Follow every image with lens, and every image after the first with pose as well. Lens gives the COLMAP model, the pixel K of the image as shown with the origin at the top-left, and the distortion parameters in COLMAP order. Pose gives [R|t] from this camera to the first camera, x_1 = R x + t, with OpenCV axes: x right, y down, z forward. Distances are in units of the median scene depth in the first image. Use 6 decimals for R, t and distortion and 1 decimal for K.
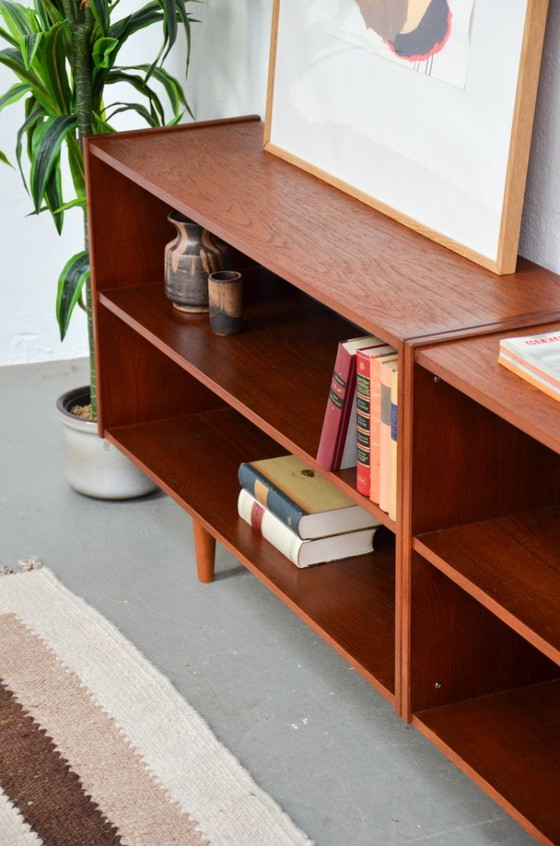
lens RADIAL K [[2194.1, 0, 280.0], [0, 2194.1, 423.0], [0, 0, 1]] dist [0.535840, 0.270066]
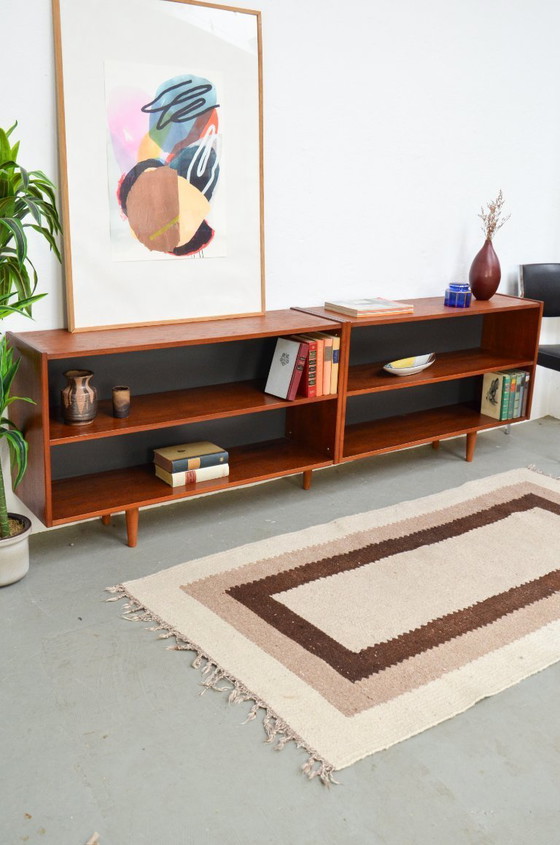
lens RADIAL K [[846.2, 0, 279.6], [0, 846.2, 372.8], [0, 0, 1]] dist [-0.081038, 0.001819]
pose [[-0.178952, -0.238126, 0.954606, -0.750045], [0.332900, 0.898383, 0.286507, -0.243414], [-0.925826, 0.369059, -0.081495, 0.908775]]
